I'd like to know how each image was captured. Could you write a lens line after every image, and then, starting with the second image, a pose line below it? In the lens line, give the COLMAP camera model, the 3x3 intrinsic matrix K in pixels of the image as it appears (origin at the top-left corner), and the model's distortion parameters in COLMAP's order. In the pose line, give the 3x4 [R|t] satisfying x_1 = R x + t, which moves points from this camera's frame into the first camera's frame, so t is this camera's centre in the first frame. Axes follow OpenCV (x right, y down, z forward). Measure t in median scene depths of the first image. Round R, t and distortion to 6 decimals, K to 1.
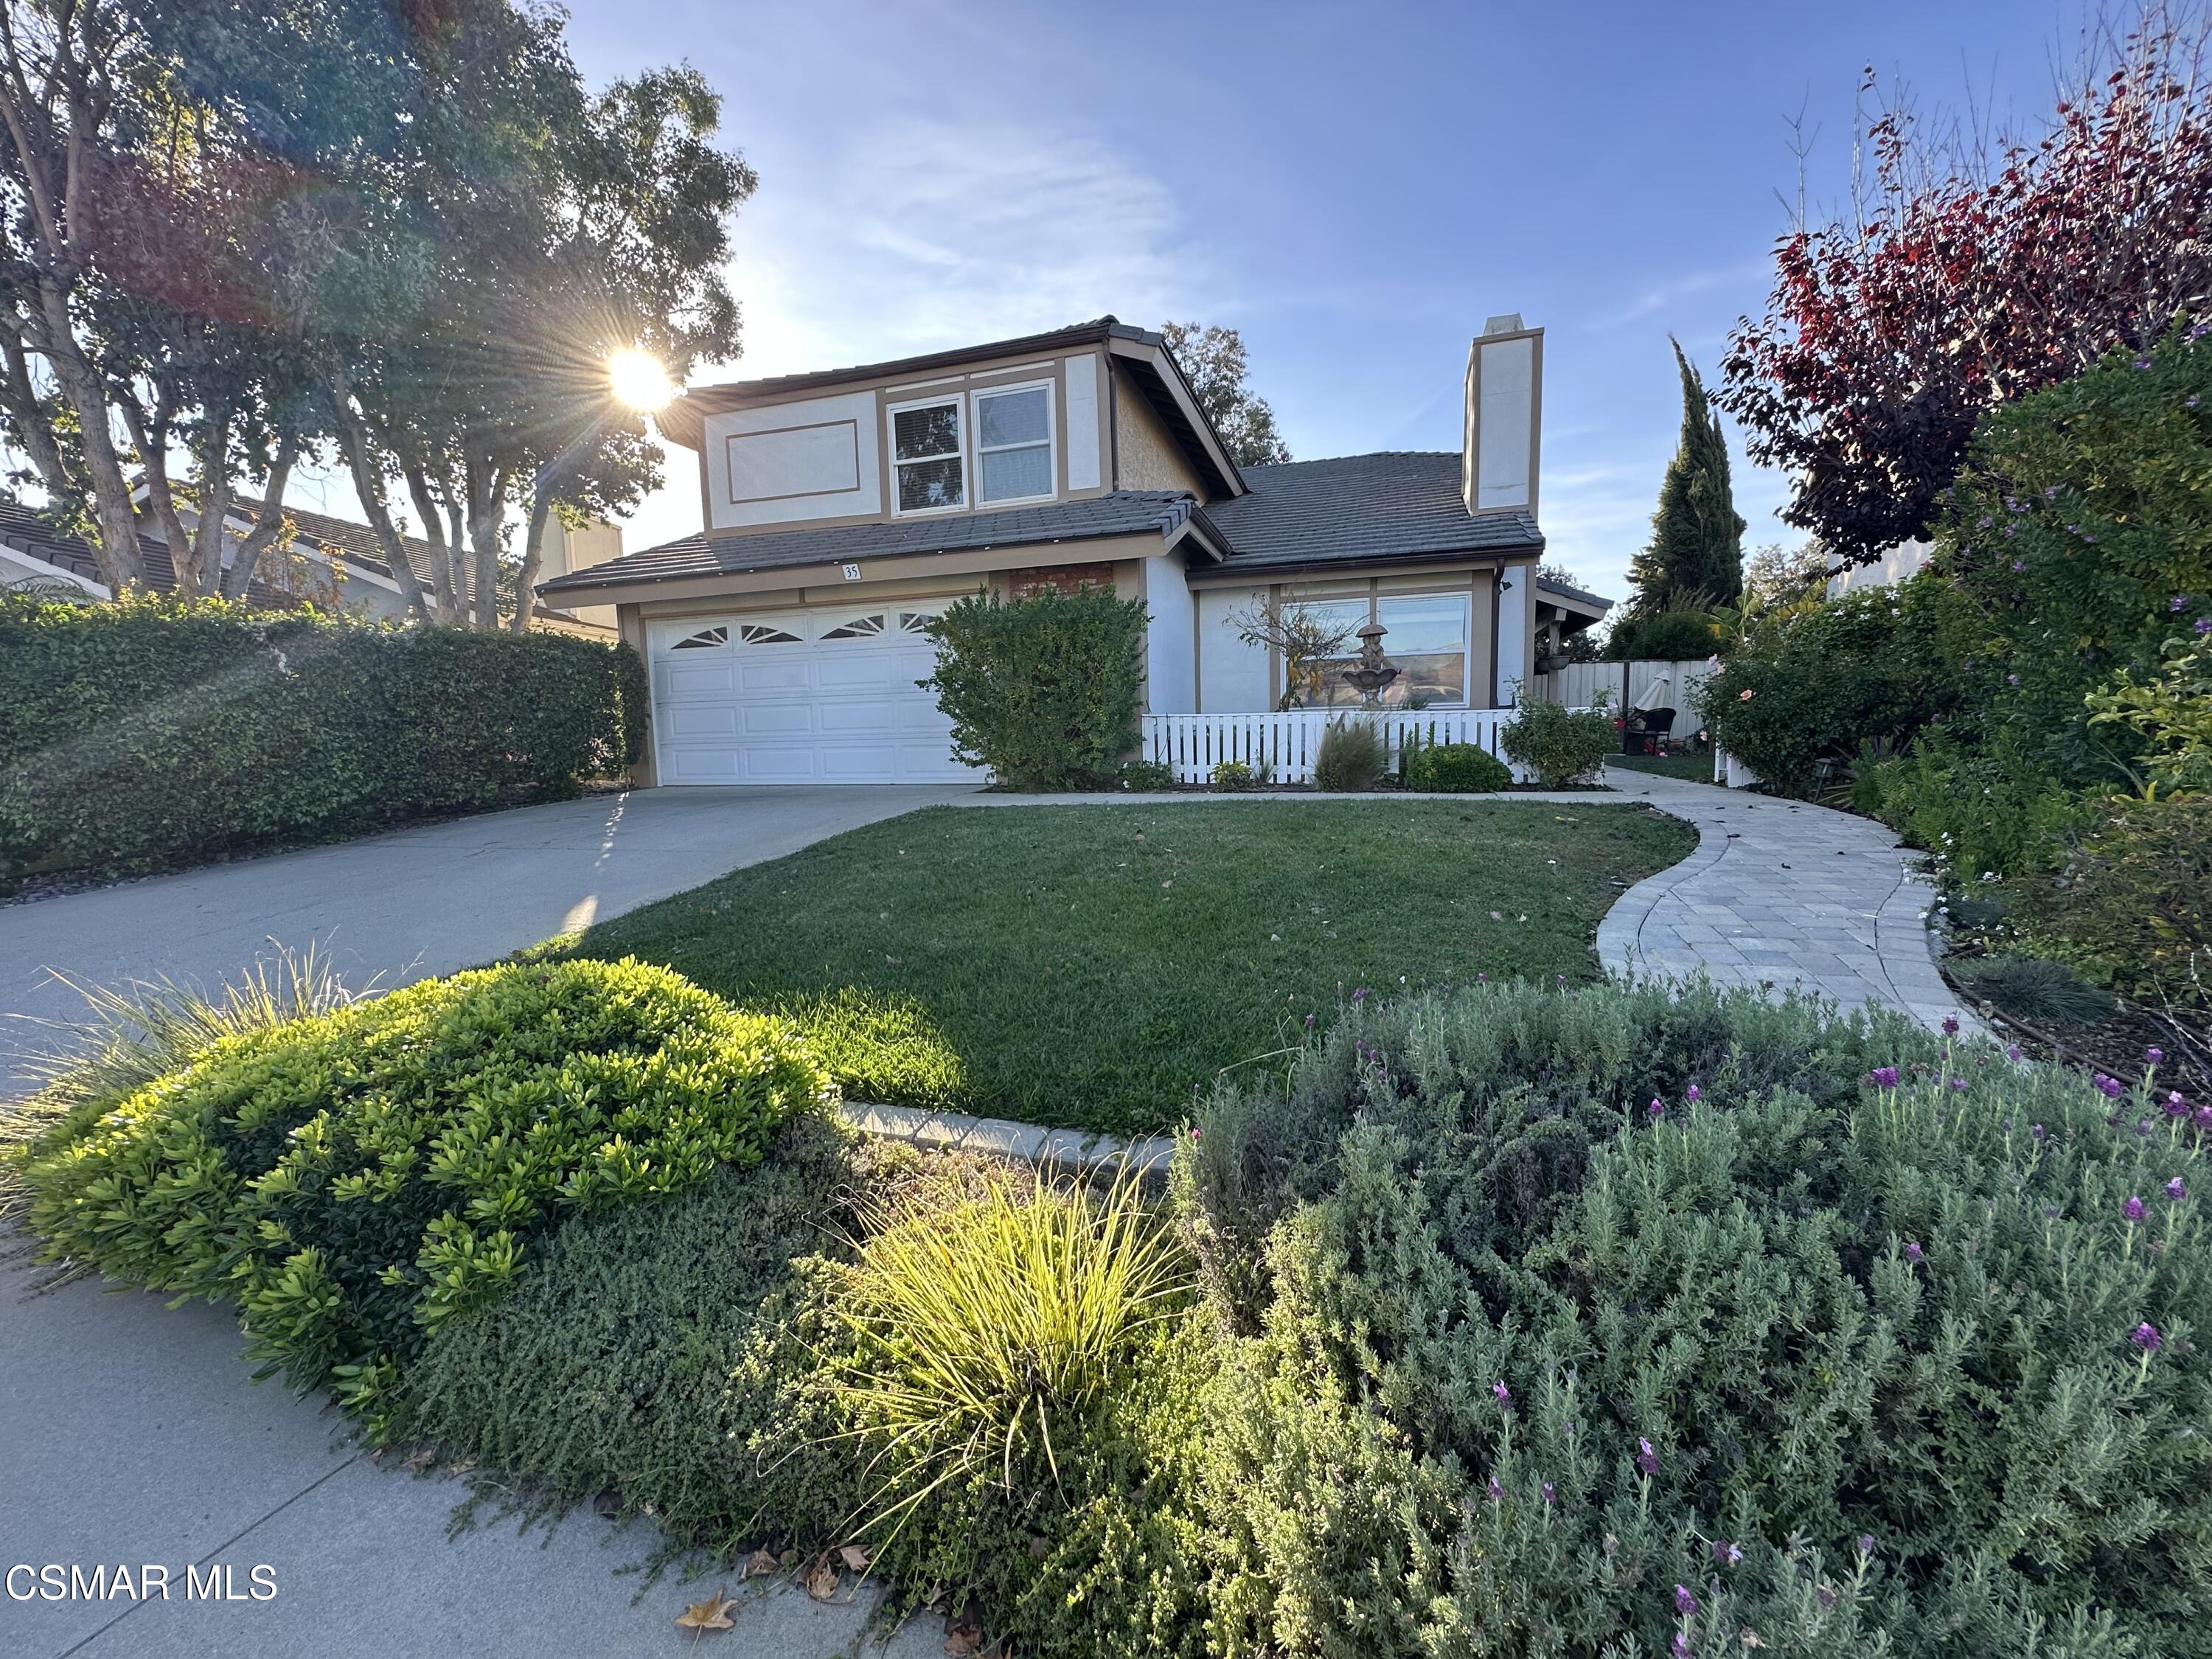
lens RADIAL K [[873.4, 0, 1088.4], [0, 873.4, 835.3], [0, 0, 1]] dist [0.002252, 0.001042]
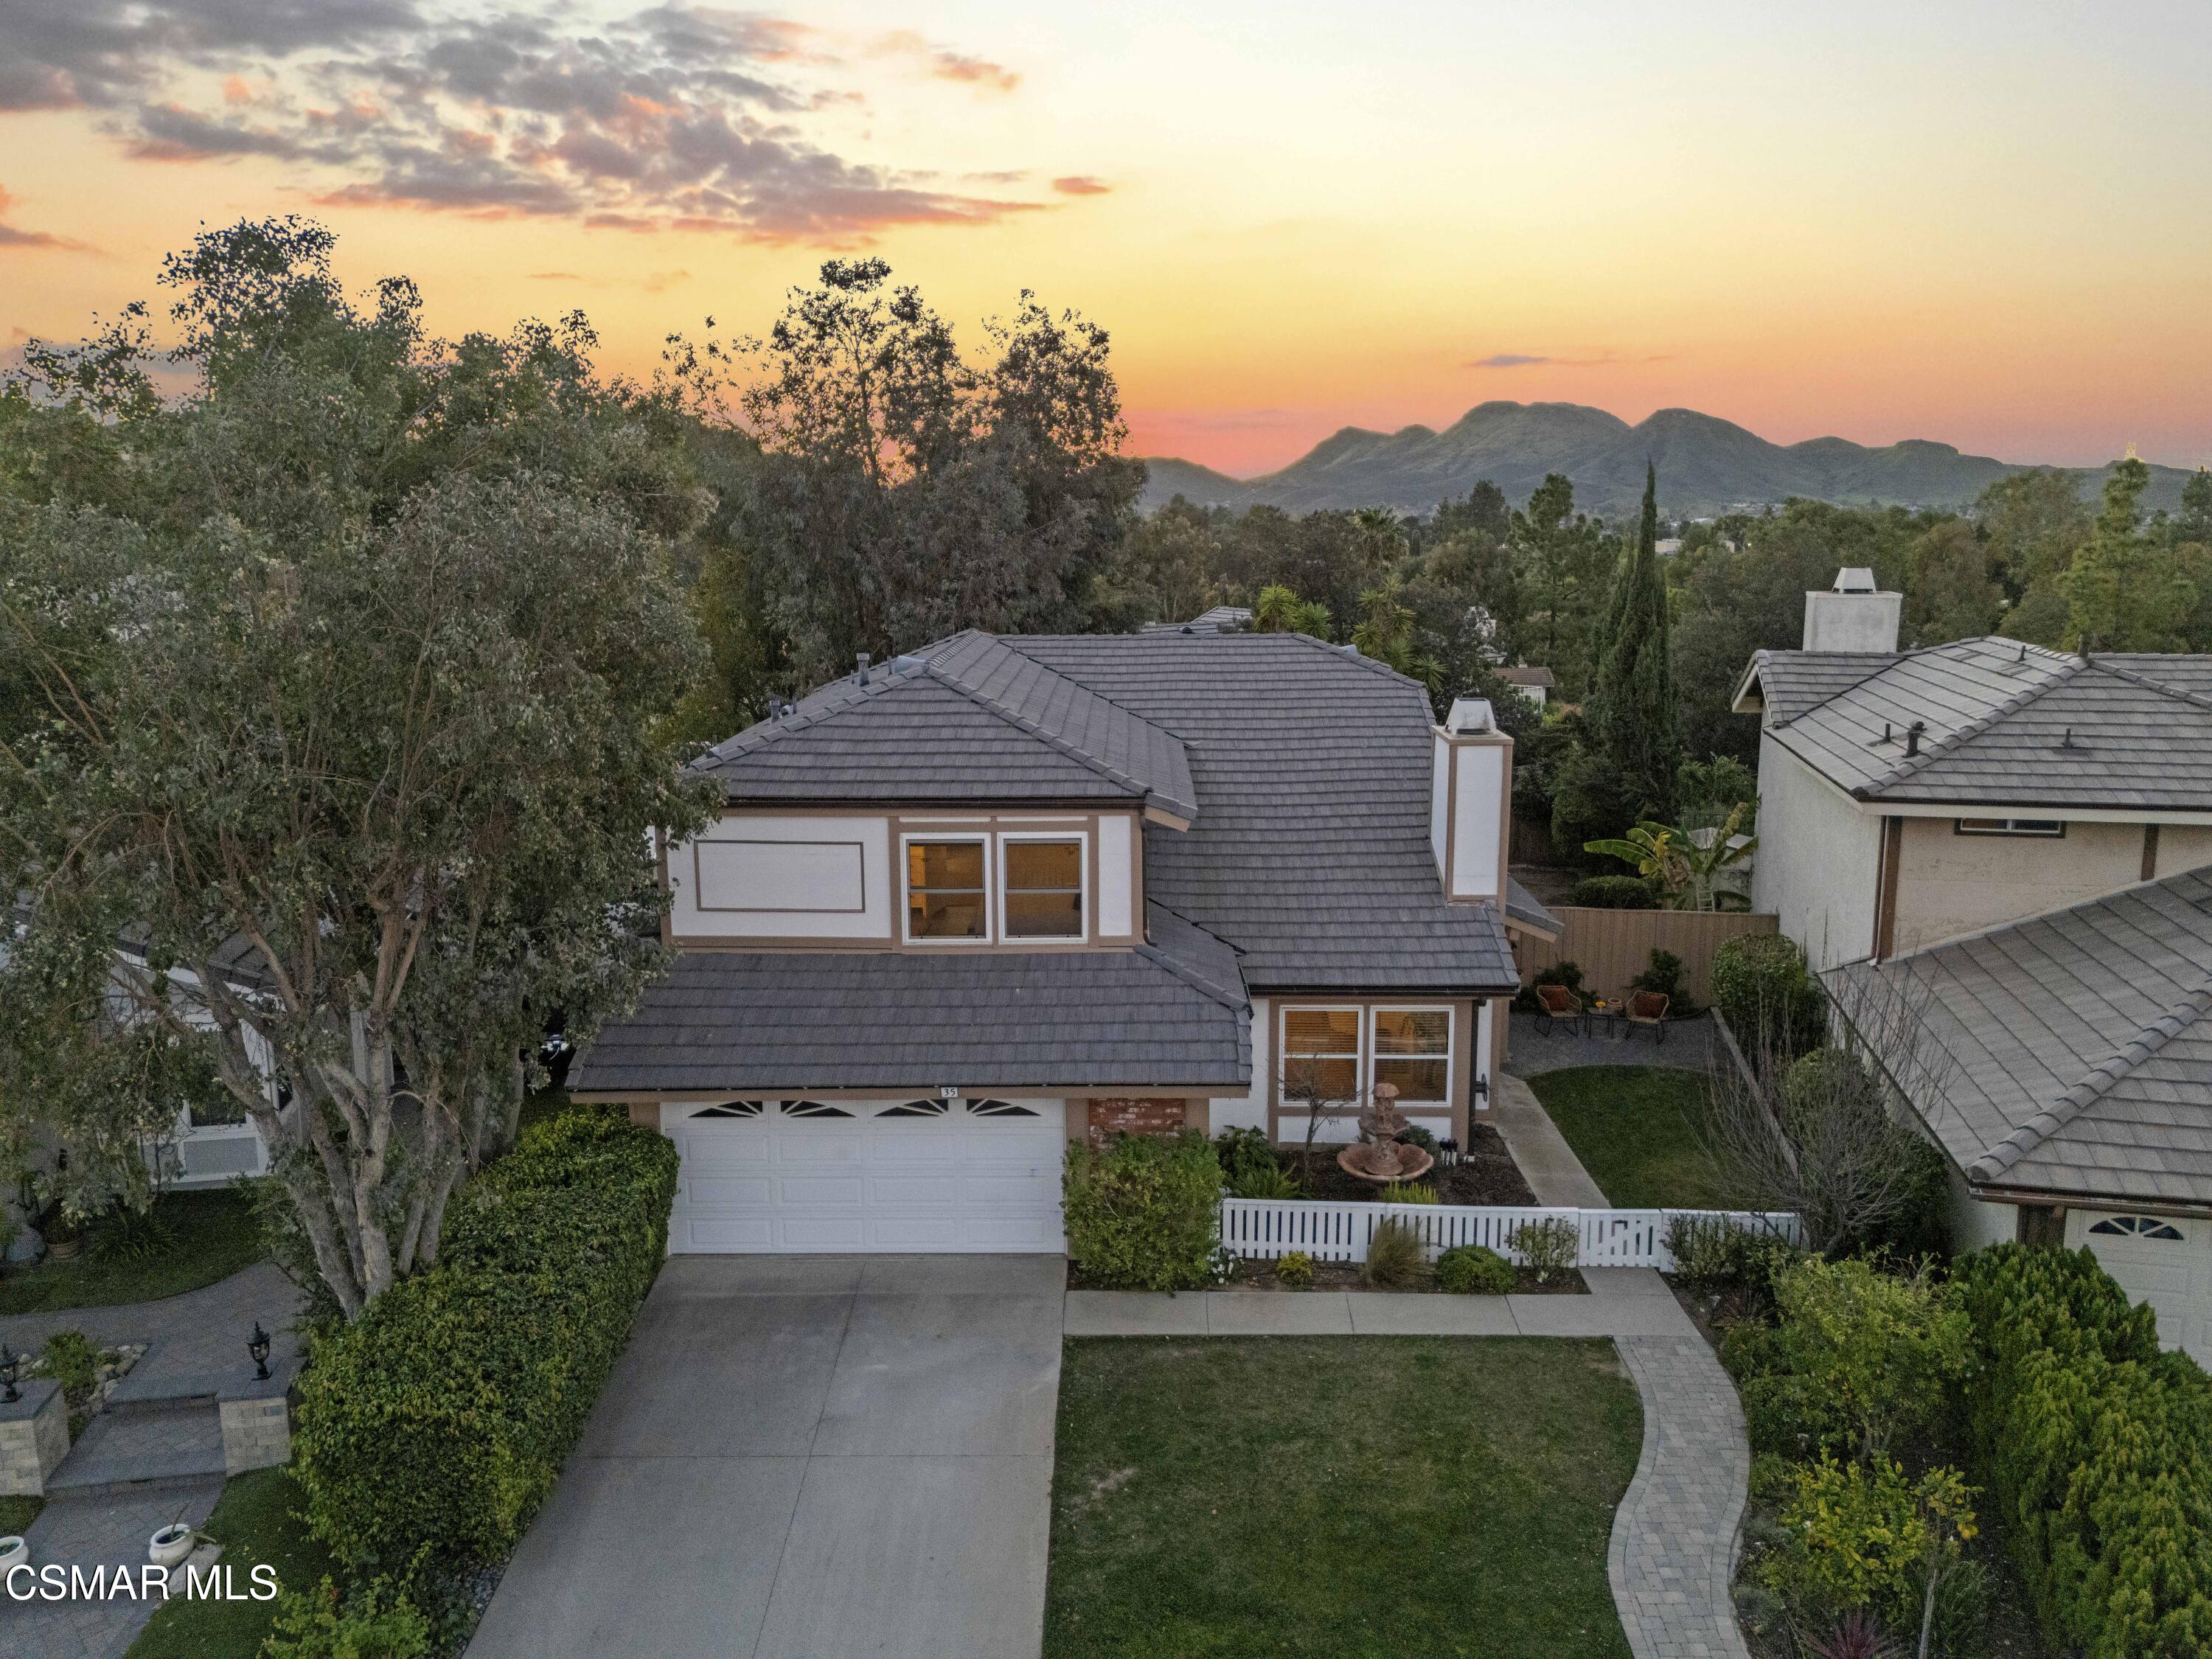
lens RADIAL K [[1622.0, 0, 1100.6], [0, 1622.0, 827.1], [0, 0, 1]] dist [0.067904, -0.064978]
pose [[0.956156, -0.037619, 0.290431, -0.556277], [0.018080, 0.997406, 0.069672, -0.641775], [-0.292299, -0.061366, 0.954356, -0.783150]]
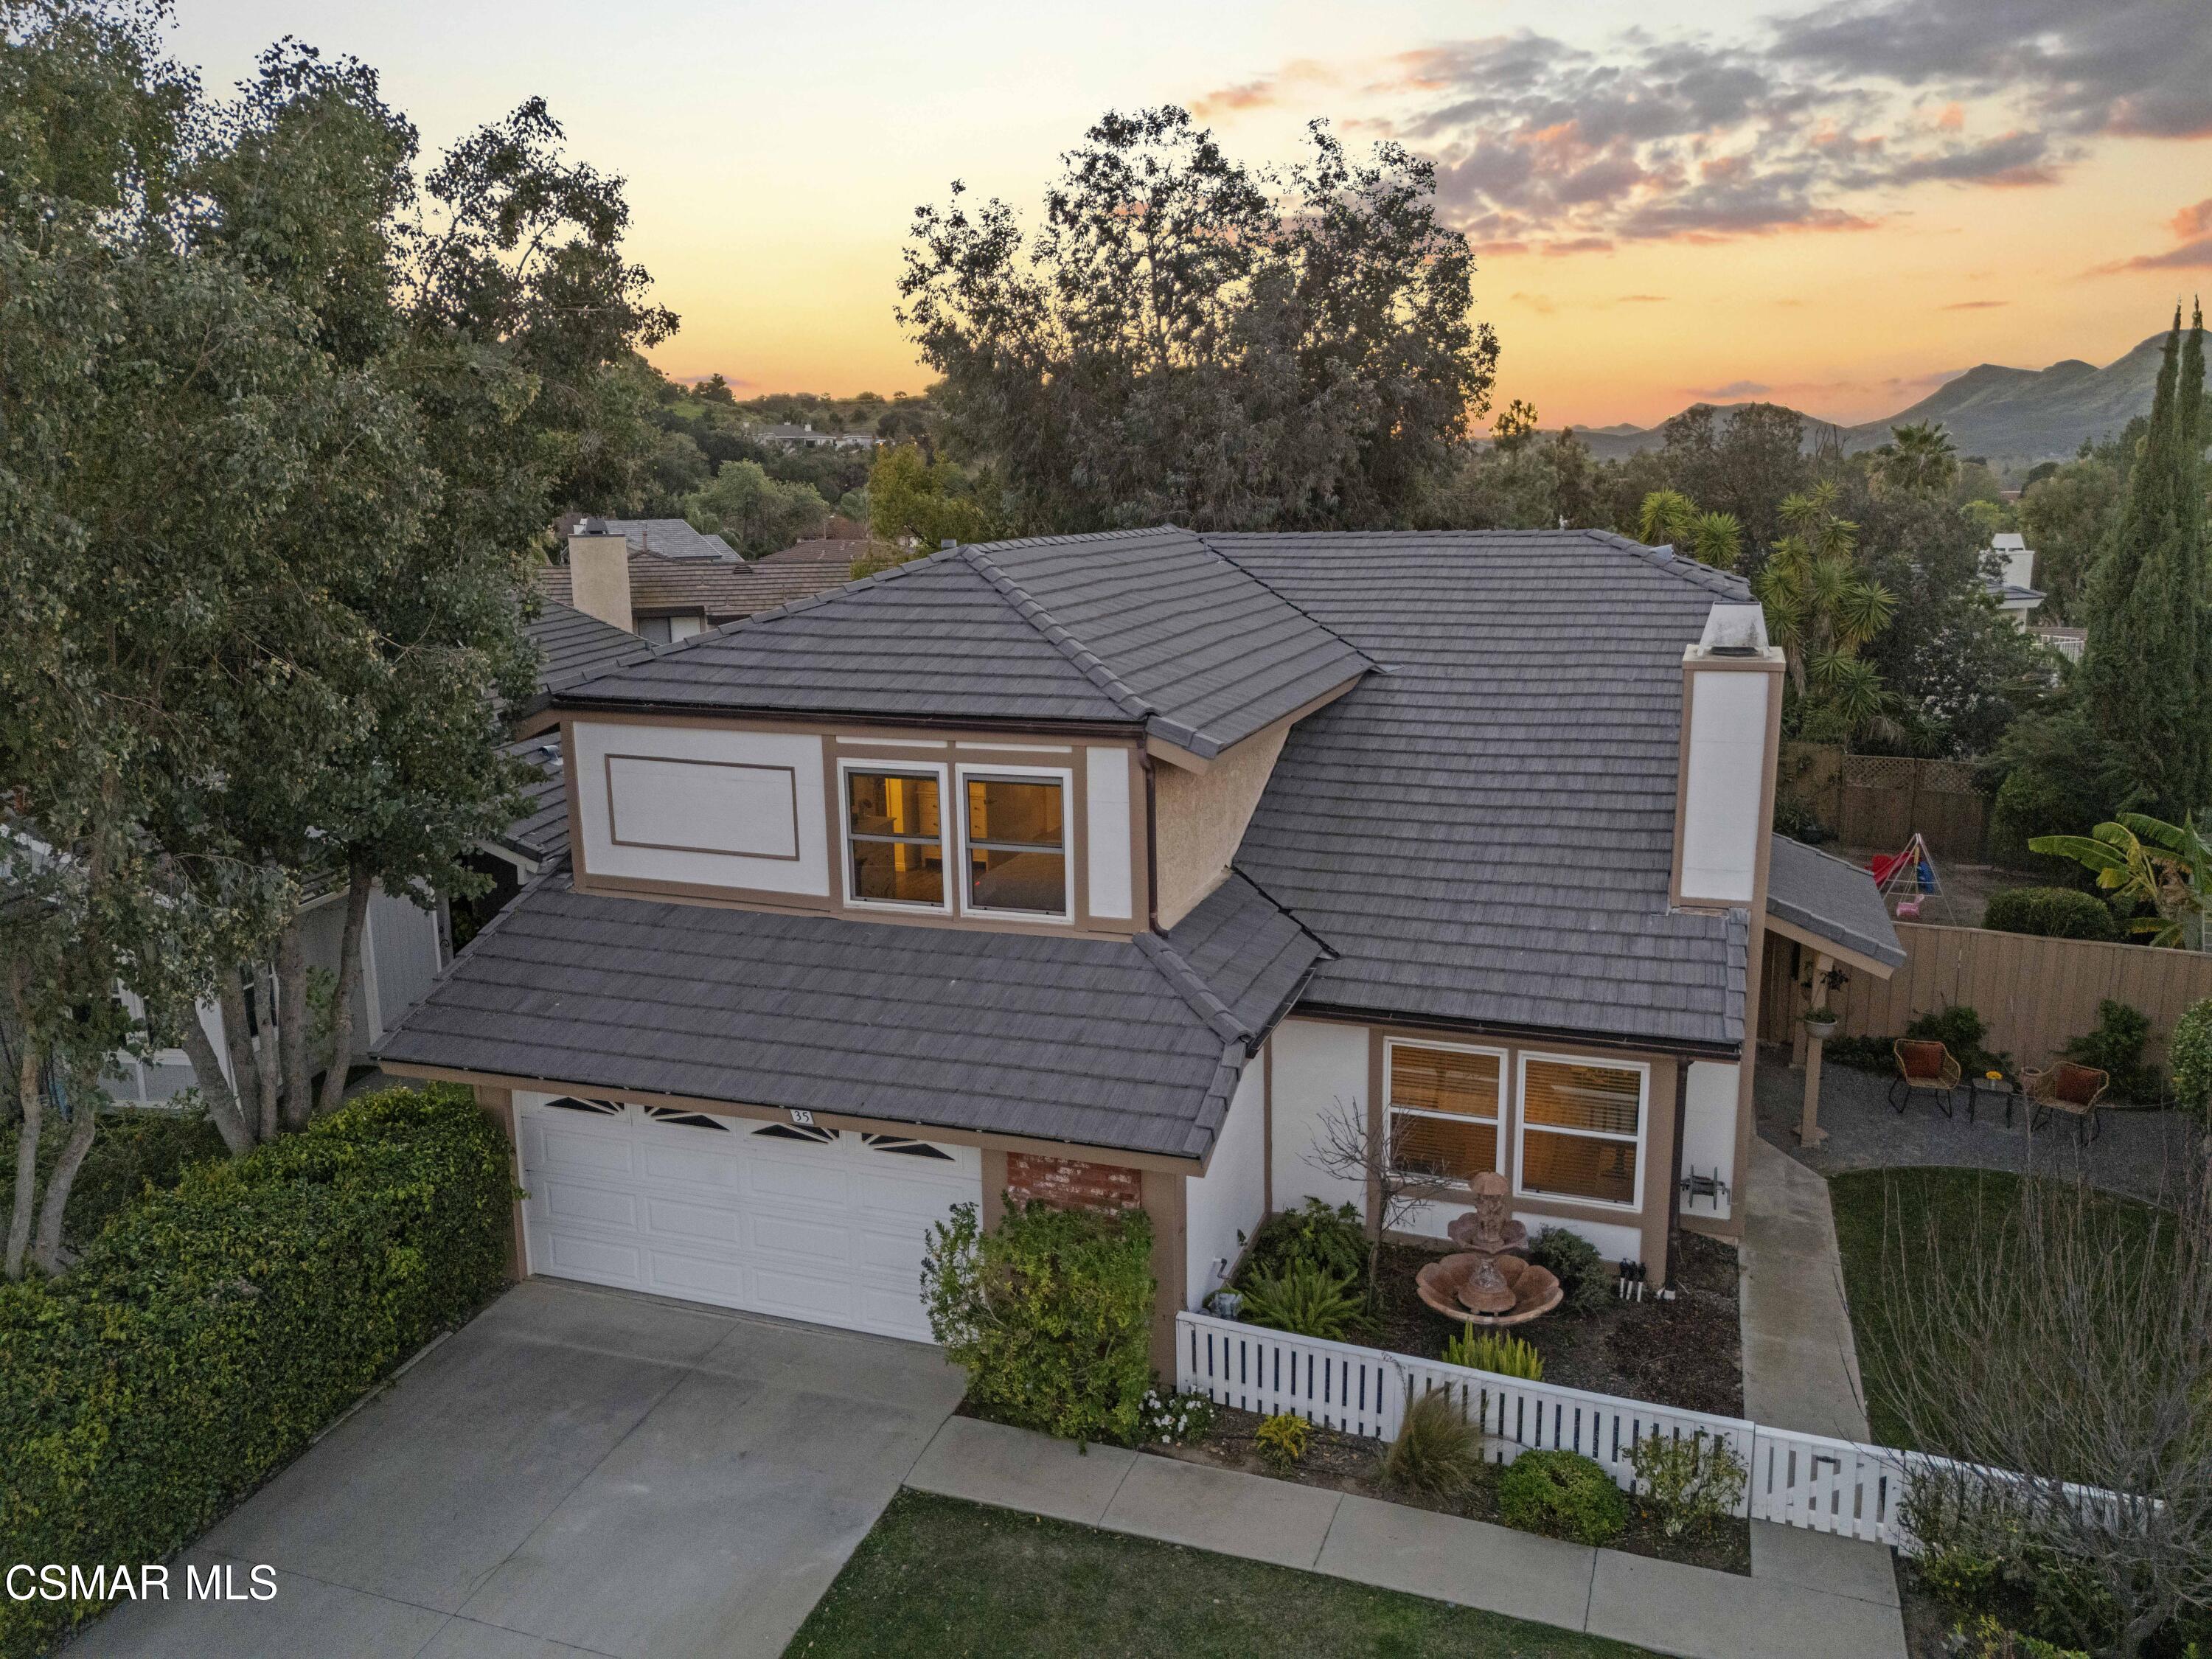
lens RADIAL K [[1622.0, 0, 1102.4], [0, 1622.0, 835.8], [0, 0, 1]] dist [0.067904, -0.064978]
pose [[0.999417, 0.016915, -0.029644, 0.026043], [-0.013906, 0.994999, 0.098910, -0.584341], [0.031169, -0.098440, 0.994655, -0.327594]]
